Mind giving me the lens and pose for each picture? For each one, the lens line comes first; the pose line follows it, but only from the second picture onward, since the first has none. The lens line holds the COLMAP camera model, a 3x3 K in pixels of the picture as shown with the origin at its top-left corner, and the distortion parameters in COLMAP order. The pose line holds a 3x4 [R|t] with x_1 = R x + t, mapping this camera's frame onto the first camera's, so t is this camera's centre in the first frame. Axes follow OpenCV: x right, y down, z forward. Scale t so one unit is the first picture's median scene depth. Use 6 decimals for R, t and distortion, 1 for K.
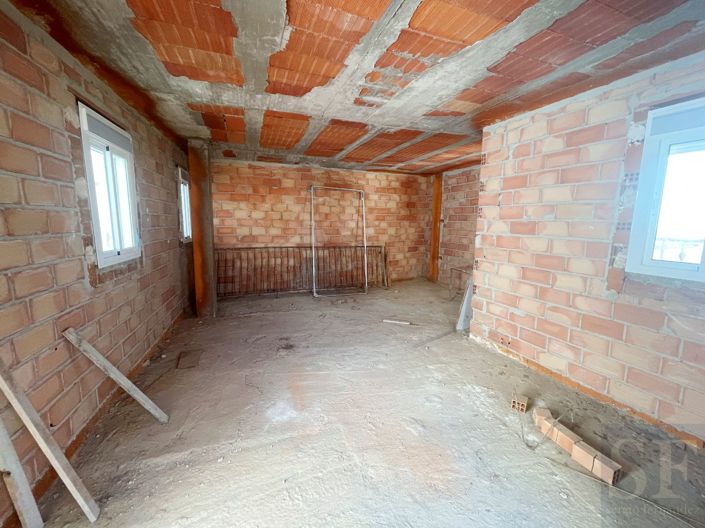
lens RADIAL K [[285.9, 0, 352.5], [0, 285.9, 261.4], [0, 0, 1]] dist [-0.001502, -0.000157]
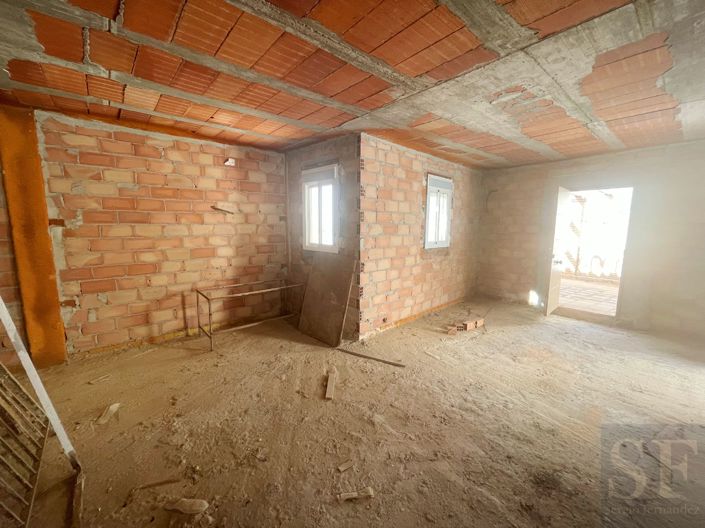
lens RADIAL K [[285.9, 0, 352.5], [0, 285.9, 261.4], [0, 0, 1]] dist [-0.001502, -0.000157]
pose [[-0.347086, -0.130086, 0.928767, -0.538109], [0.125269, 0.975028, 0.183380, -0.214686], [-0.929429, 0.179994, -0.322123, 1.455944]]
